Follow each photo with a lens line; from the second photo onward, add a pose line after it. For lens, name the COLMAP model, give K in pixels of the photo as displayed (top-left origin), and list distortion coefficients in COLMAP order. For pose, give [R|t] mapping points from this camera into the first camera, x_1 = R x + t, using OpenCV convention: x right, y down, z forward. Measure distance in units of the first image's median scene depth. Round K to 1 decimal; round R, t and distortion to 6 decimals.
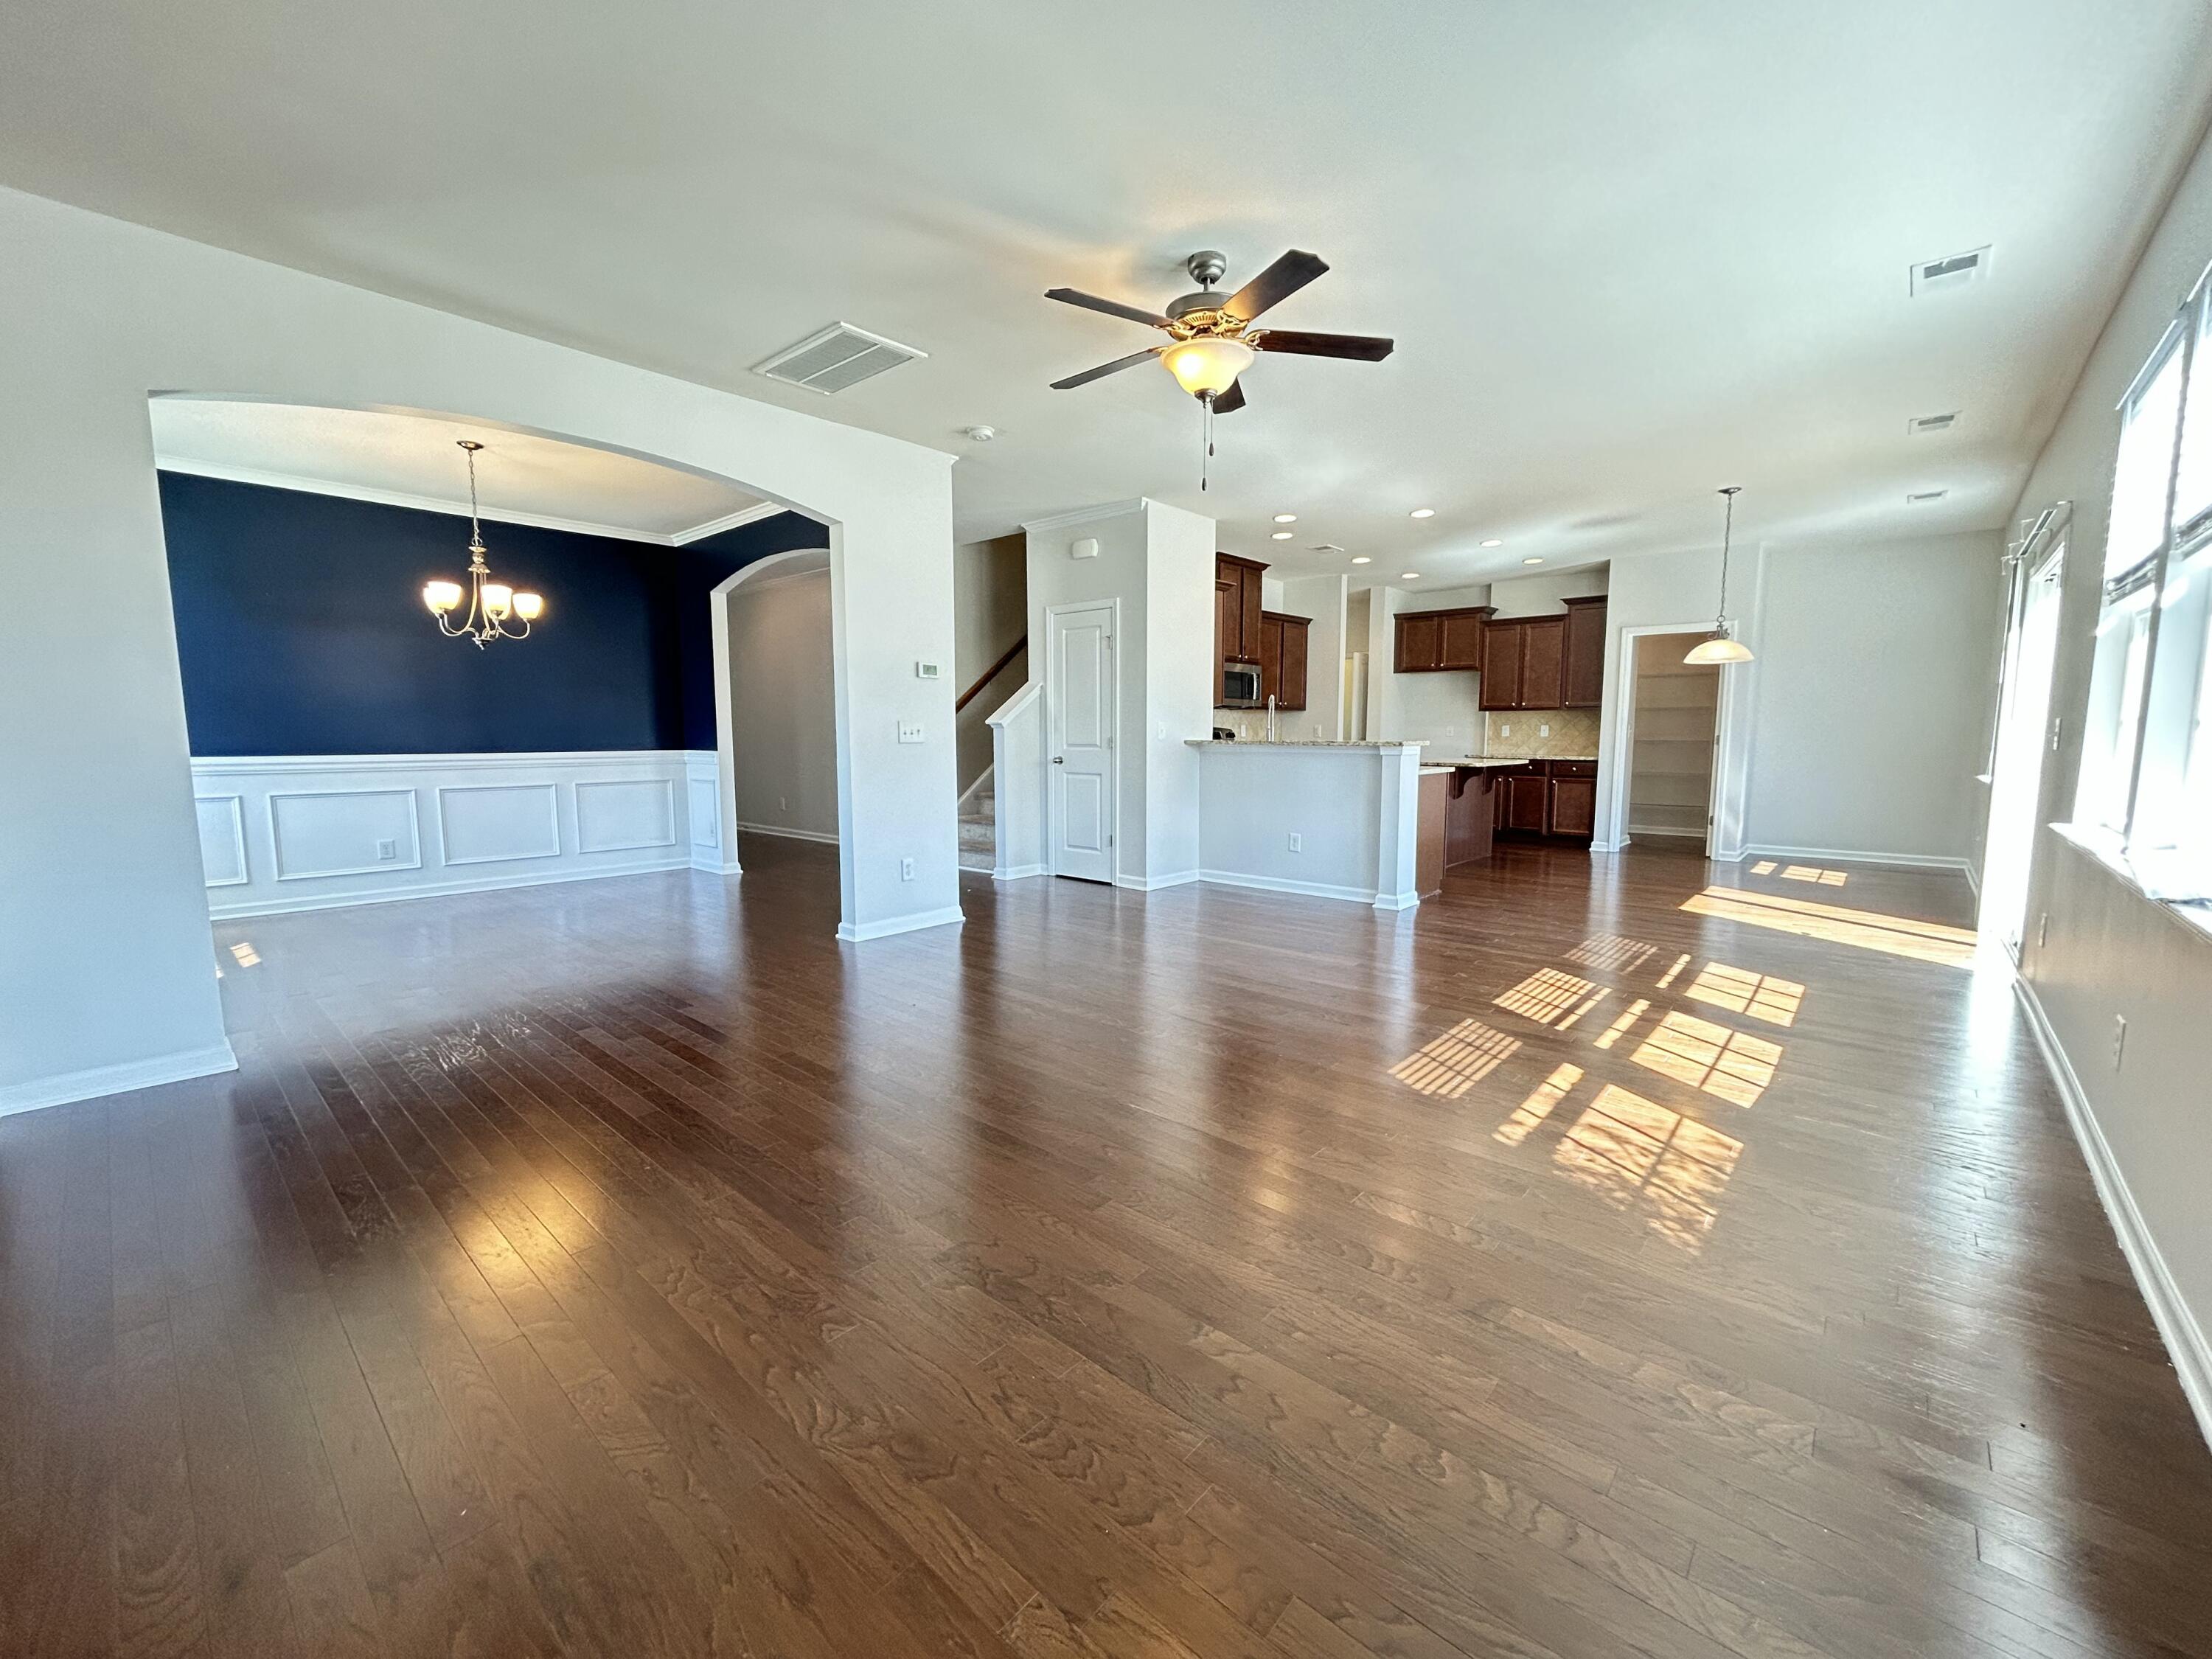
lens RADIAL K [[886.5, 0, 1103.8], [0, 886.5, 819.7], [0, 0, 1]] dist [0.000269, 0.000267]
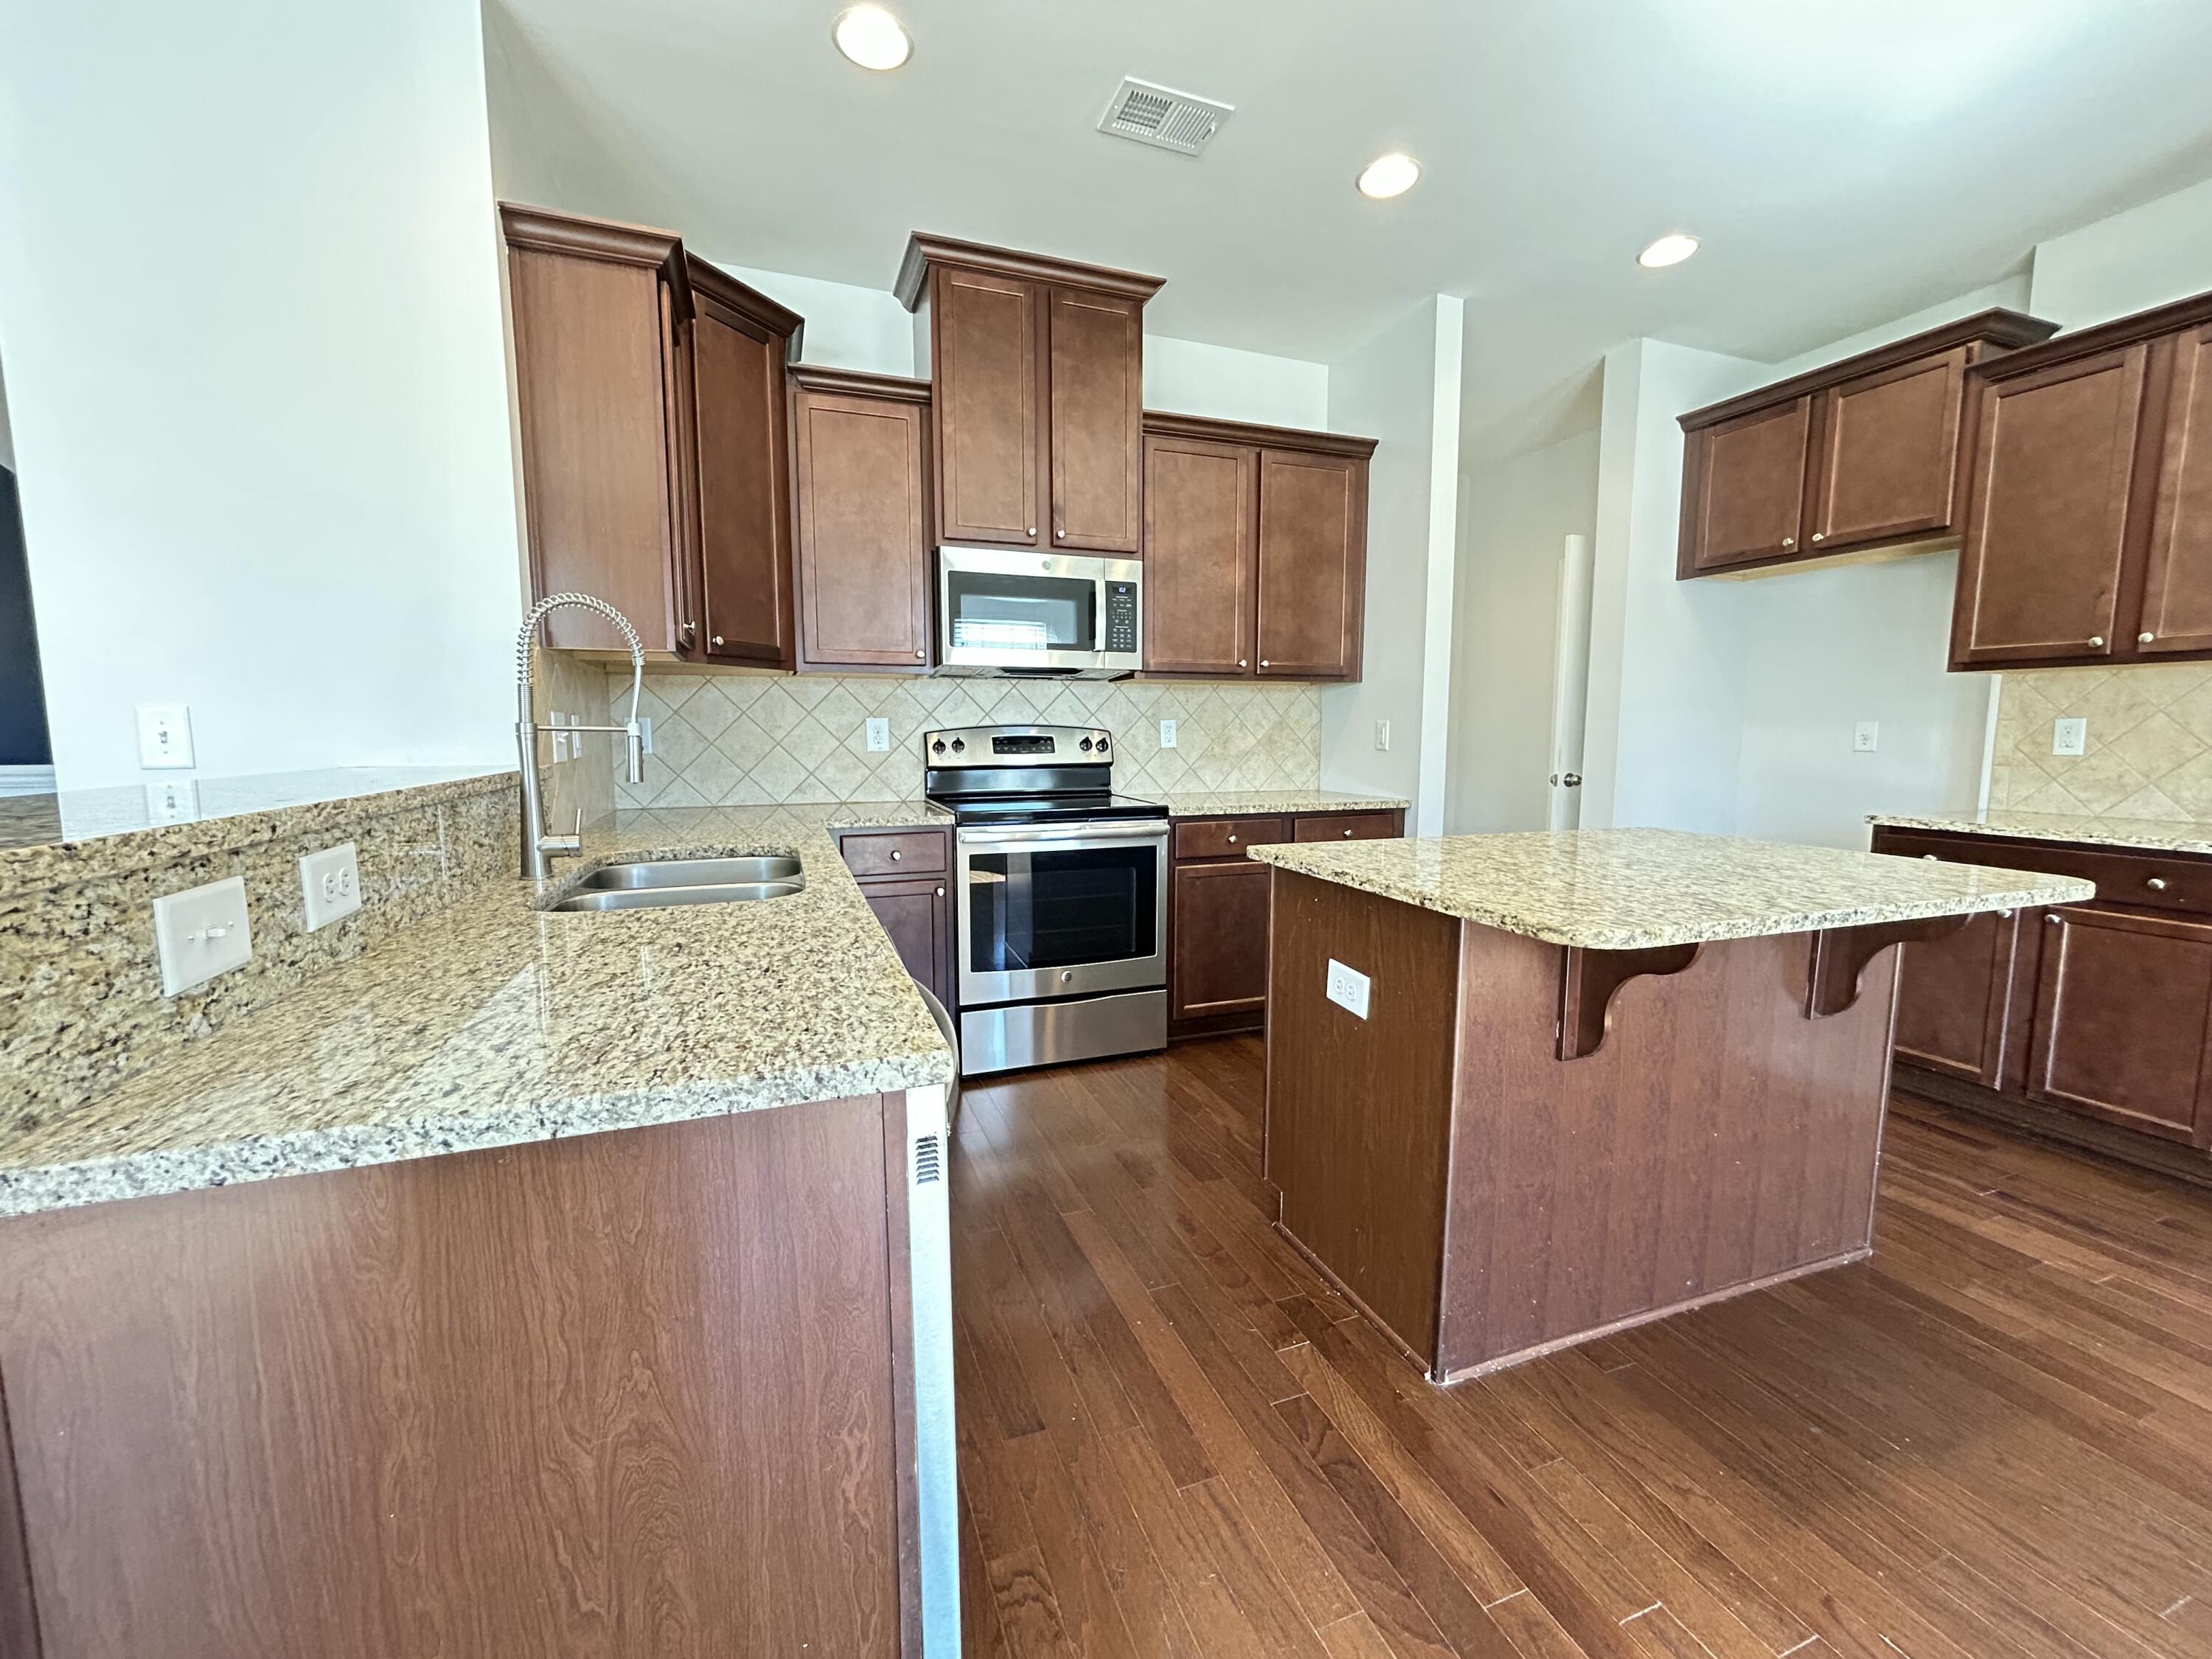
lens RADIAL K [[886.5, 0, 1103.8], [0, 886.5, 819.7], [0, 0, 1]] dist [0.000269, 0.000267]
pose [[0.886000, 0.049939, -0.460988, 0.323400], [-0.047759, 0.998724, 0.016400, -0.065539], [0.461219, 0.007486, 0.887255, 0.623433]]
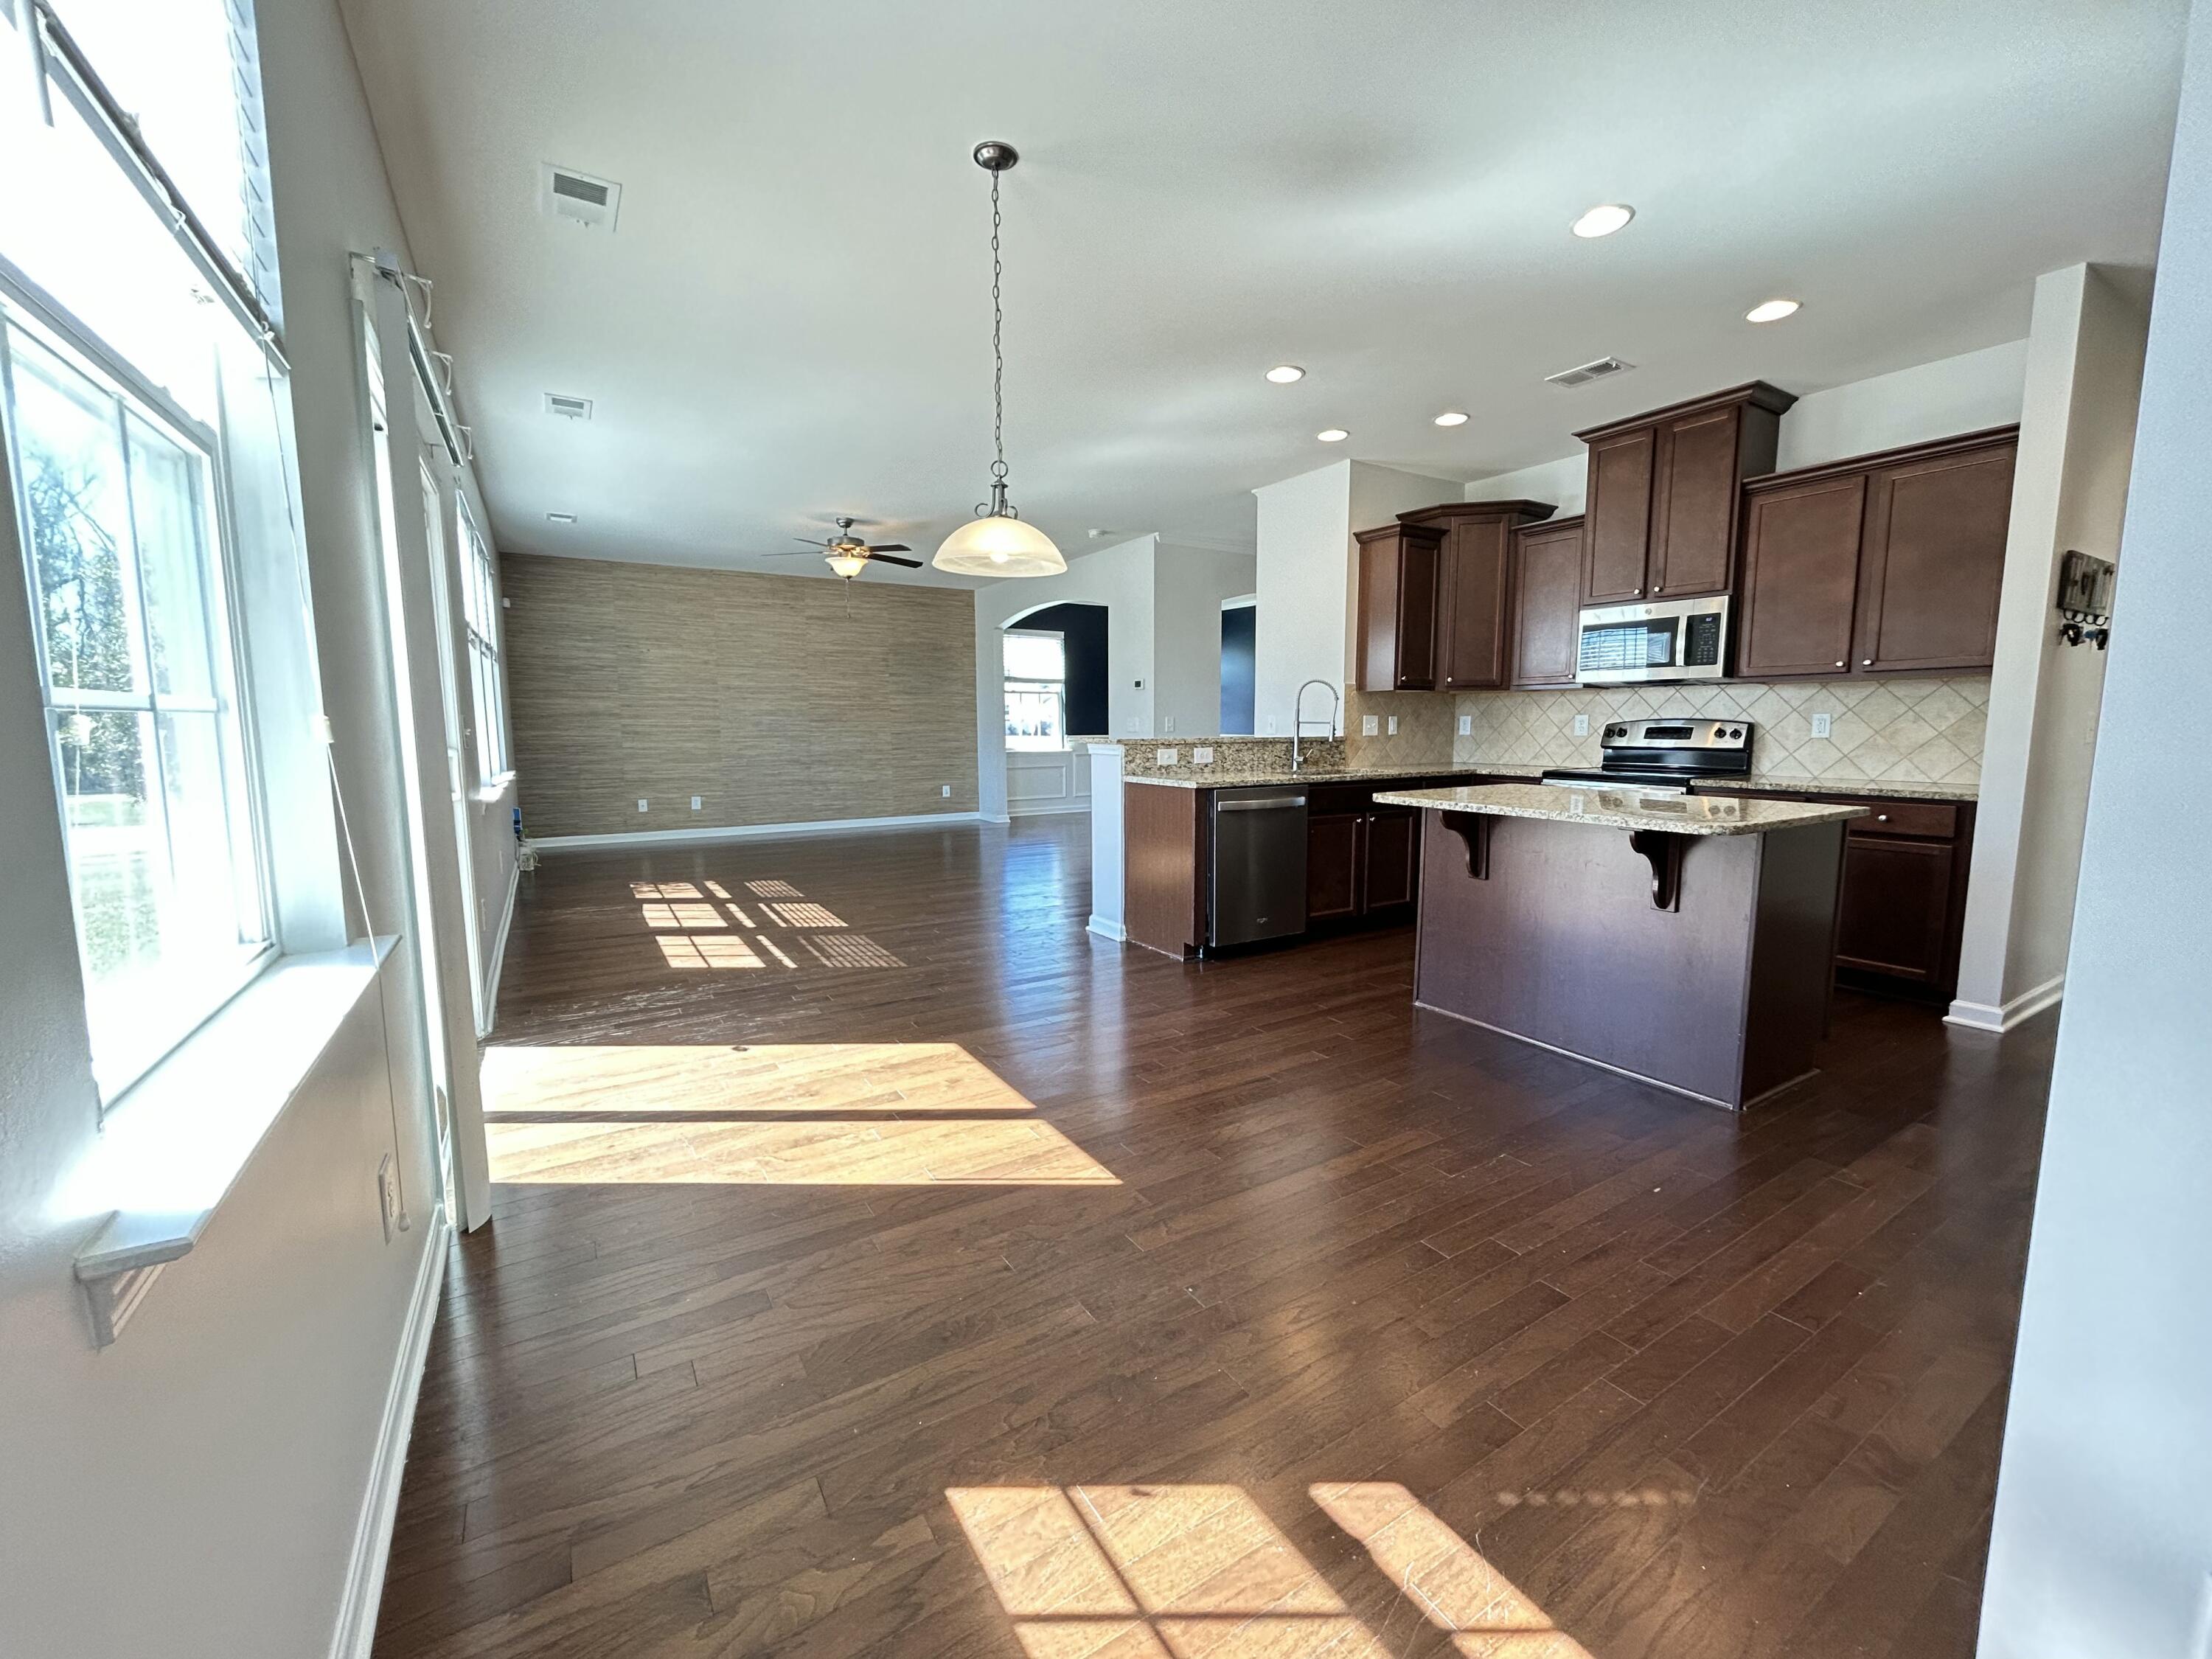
lens RADIAL K [[886.5, 0, 1103.8], [0, 886.5, 819.7], [0, 0, 1]] dist [0.000269, 0.000267]
pose [[-0.275869, 0.113092, -0.954519, 0.721791], [-0.086821, 0.986063, 0.141922, -0.084352], [0.957266, 0.122024, -0.262205, 0.764668]]
